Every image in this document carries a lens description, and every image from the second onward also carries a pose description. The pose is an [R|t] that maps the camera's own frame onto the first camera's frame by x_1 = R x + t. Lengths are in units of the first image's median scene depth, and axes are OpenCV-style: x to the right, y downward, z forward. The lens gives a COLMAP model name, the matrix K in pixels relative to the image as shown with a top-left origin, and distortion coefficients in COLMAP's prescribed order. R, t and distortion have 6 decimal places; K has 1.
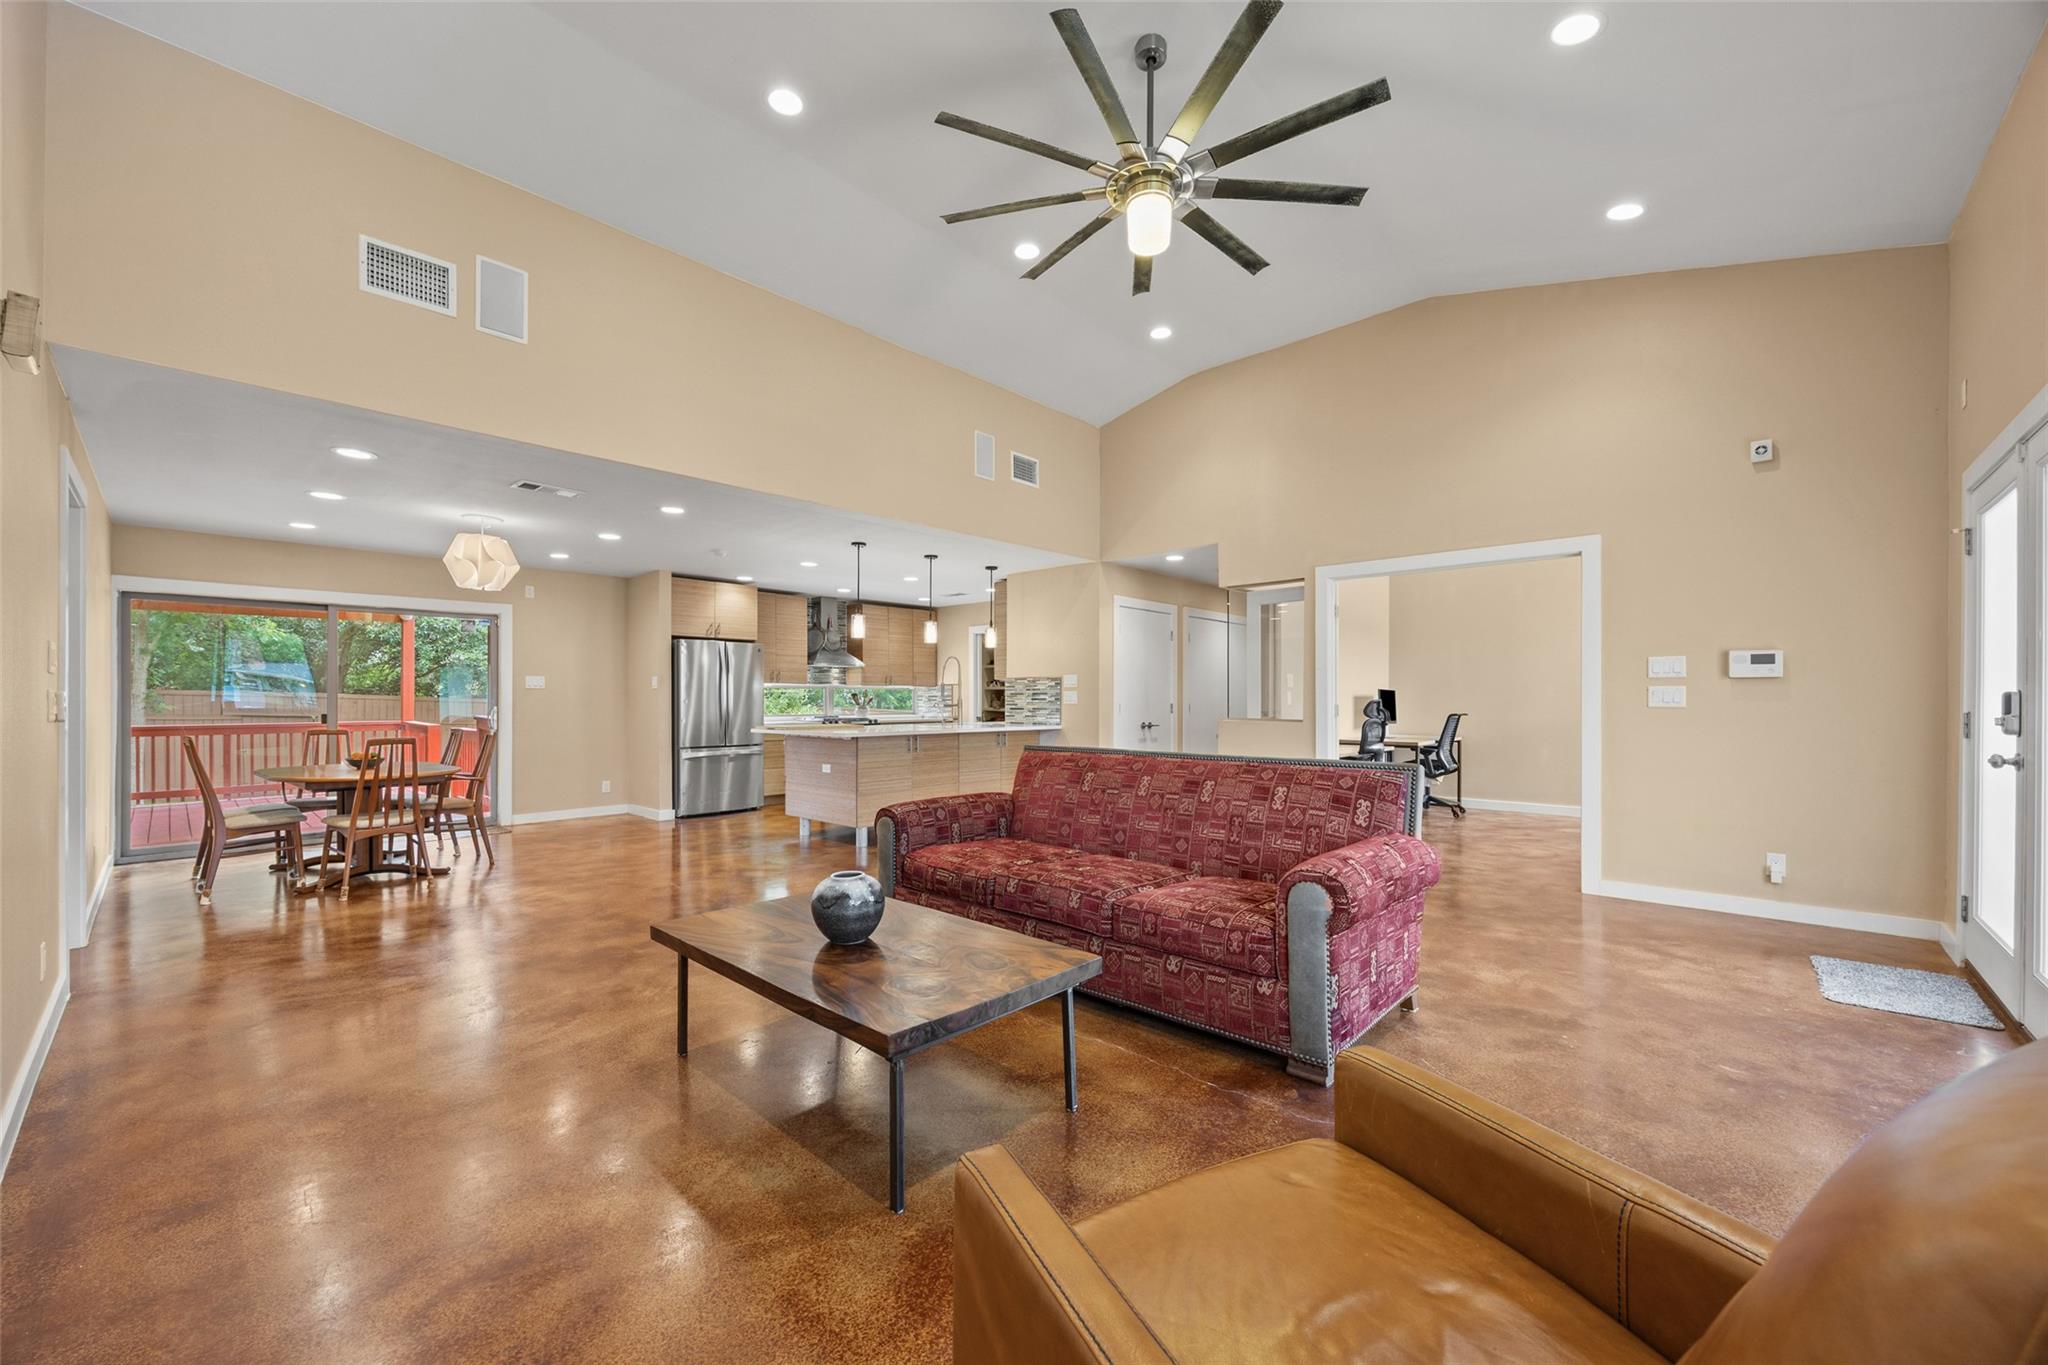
lens RADIAL K [[781.8, 0, 1017.6], [0, 781.8, 692.5], [0, 0, 1]] dist [0.000551, -0.000016]
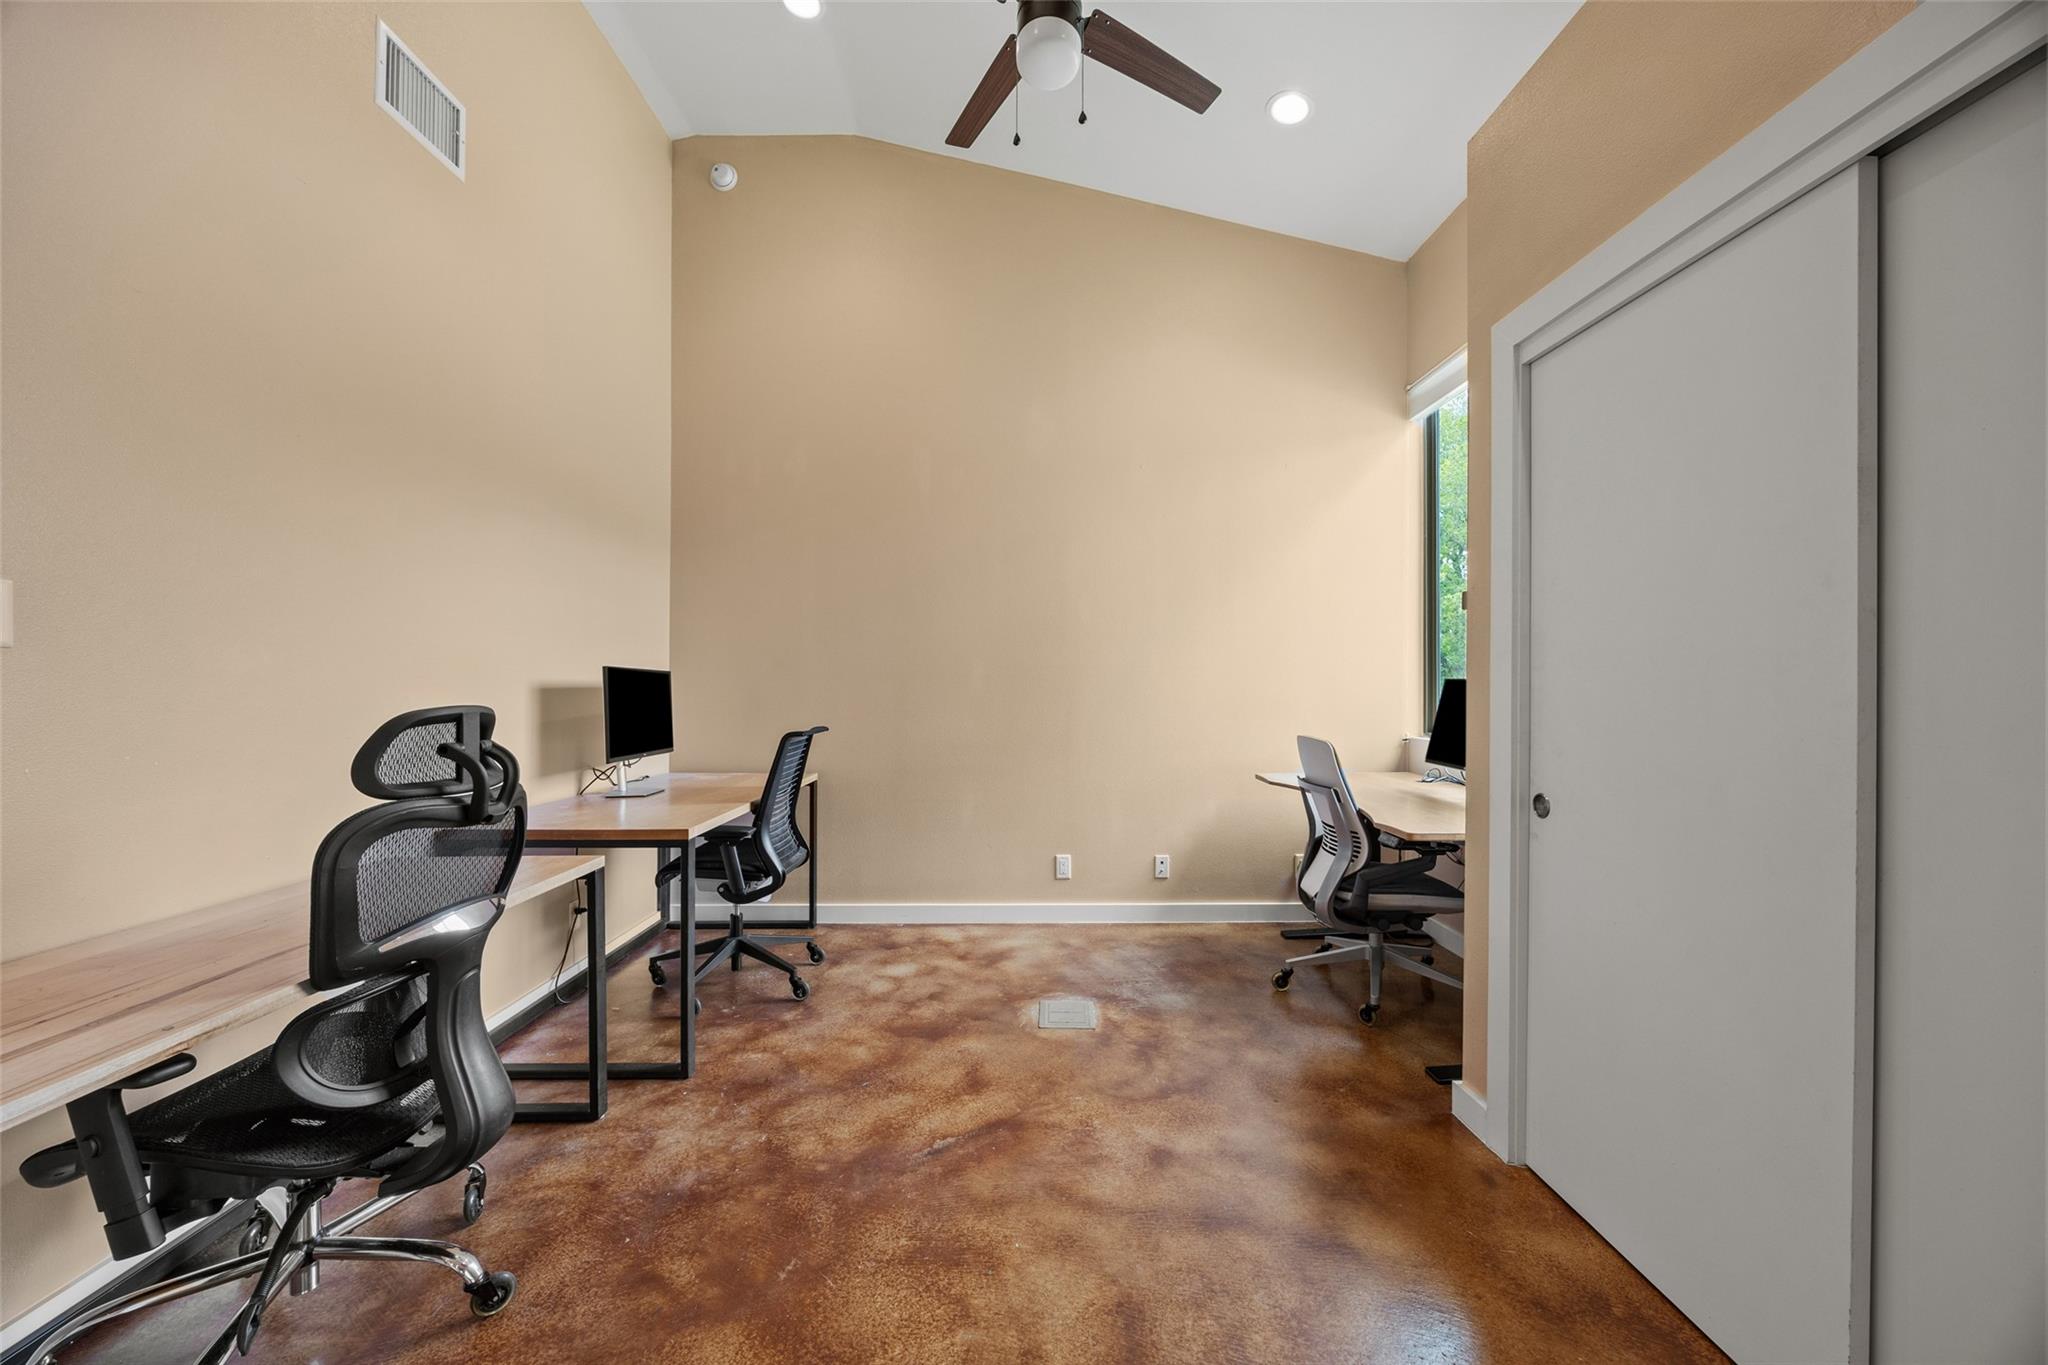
lens RADIAL K [[781.8, 0, 1017.6], [0, 781.8, 692.5], [0, 0, 1]] dist [0.000551, -0.000016]
pose [[0.730012, -0.005964, 0.683408, 0.336732], [-0.005520, 0.999878, 0.014622, 0.000088], [-0.683412, -0.014447, 0.729890, 0.576043]]
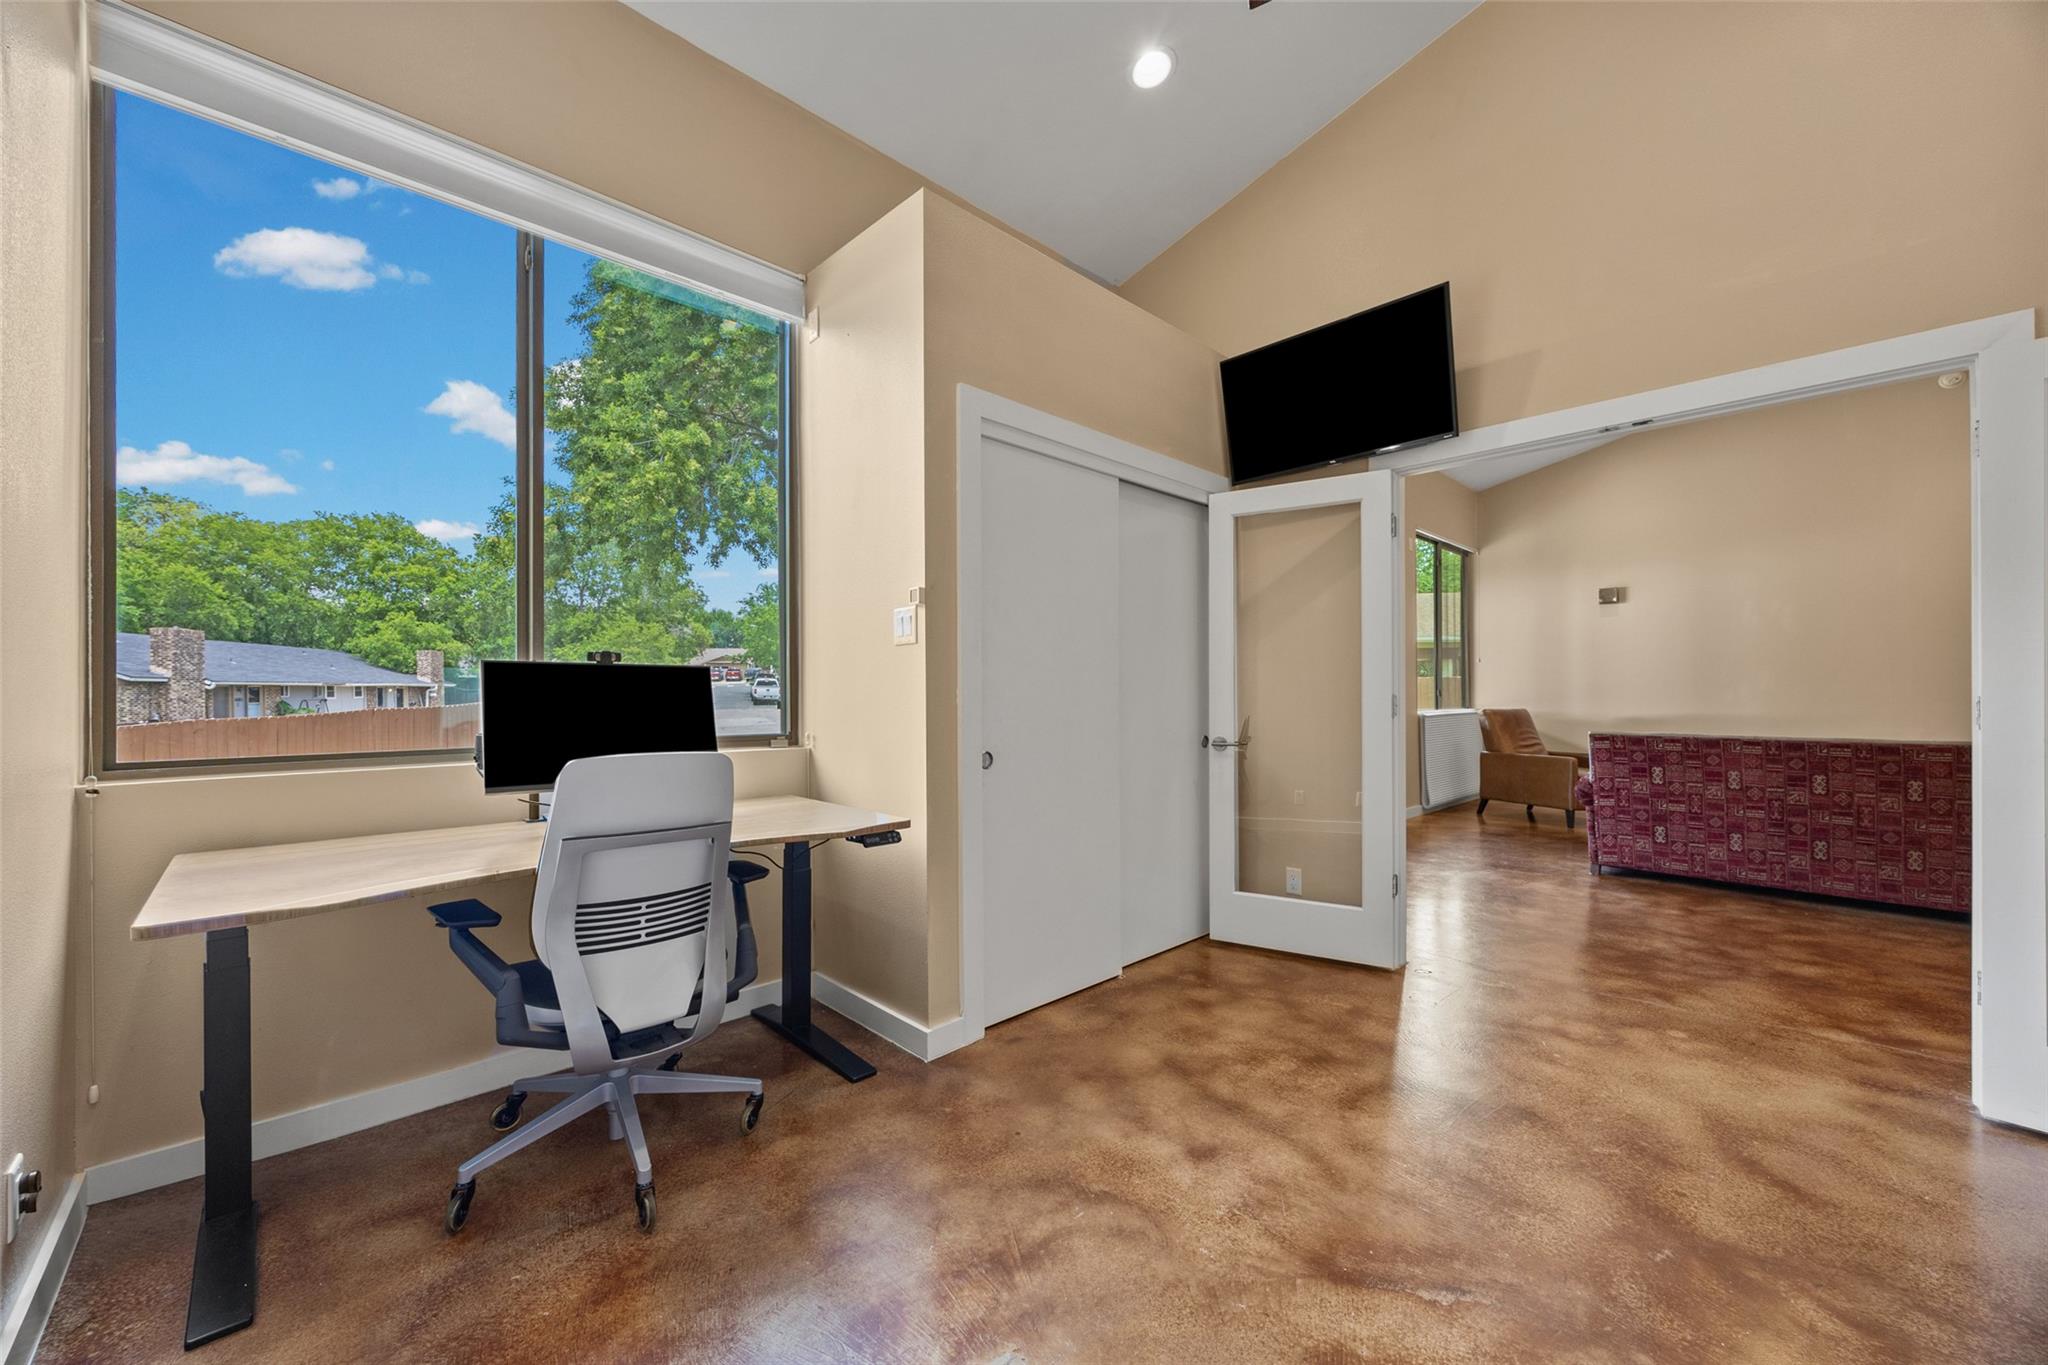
lens RADIAL K [[781.8, 0, 1017.6], [0, 781.8, 692.5], [0, 0, 1]] dist [0.000551, -0.000016]
pose [[-0.998484, 0.001380, 0.055032, 0.568071], [0.001076, 0.999984, -0.005556, 0.009428], [-0.055039, -0.005488, -0.998469, 0.946202]]
